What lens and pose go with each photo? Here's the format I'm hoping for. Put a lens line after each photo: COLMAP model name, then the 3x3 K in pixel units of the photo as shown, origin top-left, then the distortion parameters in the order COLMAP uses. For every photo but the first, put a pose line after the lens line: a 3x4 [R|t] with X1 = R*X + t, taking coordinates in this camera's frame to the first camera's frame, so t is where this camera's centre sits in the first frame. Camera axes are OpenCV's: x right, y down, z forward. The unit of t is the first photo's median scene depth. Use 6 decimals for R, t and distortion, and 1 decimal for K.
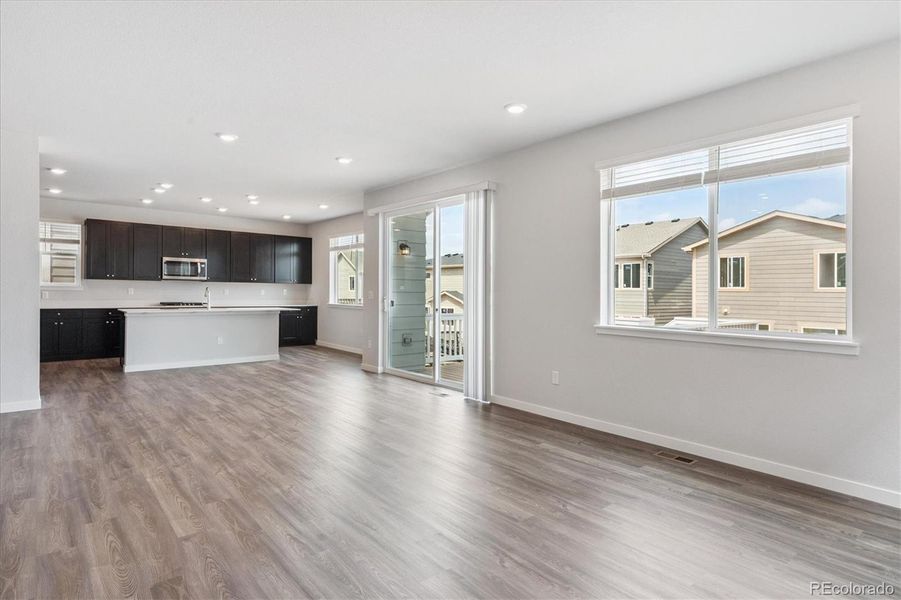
lens RADIAL K [[493.8, 0, 460.4], [0, 493.8, 304.6], [0, 0, 1]] dist [0.001474, 0.000296]
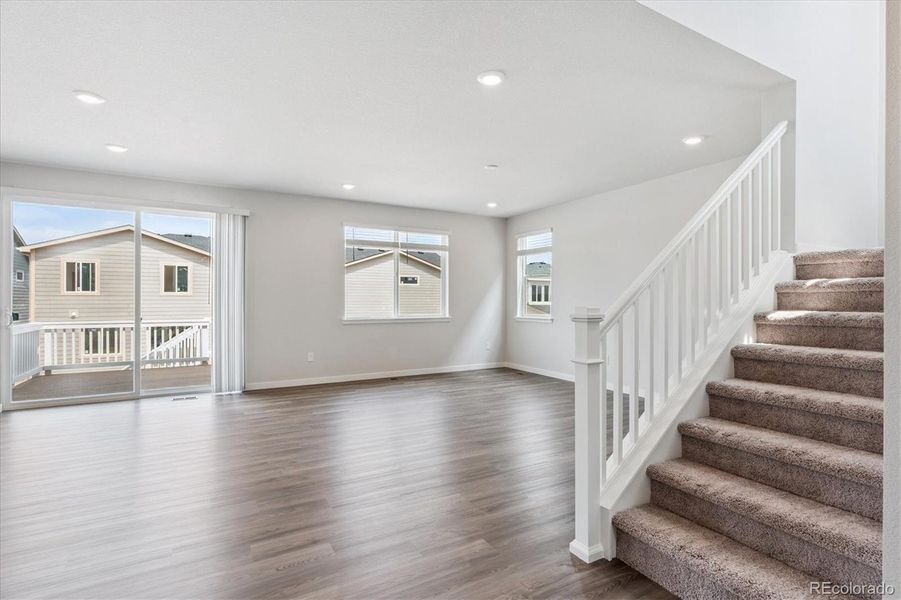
lens RADIAL K [[447.4, 0, 448.7], [0, 447.4, 297.4], [0, 0, 1]] dist [0.006074, -0.000171]
pose [[0.189276, -0.007133, 0.981898, -0.239336], [0.025113, 0.999682, 0.002421, -0.005729], [-0.981603, 0.024201, 0.189395, 0.074120]]
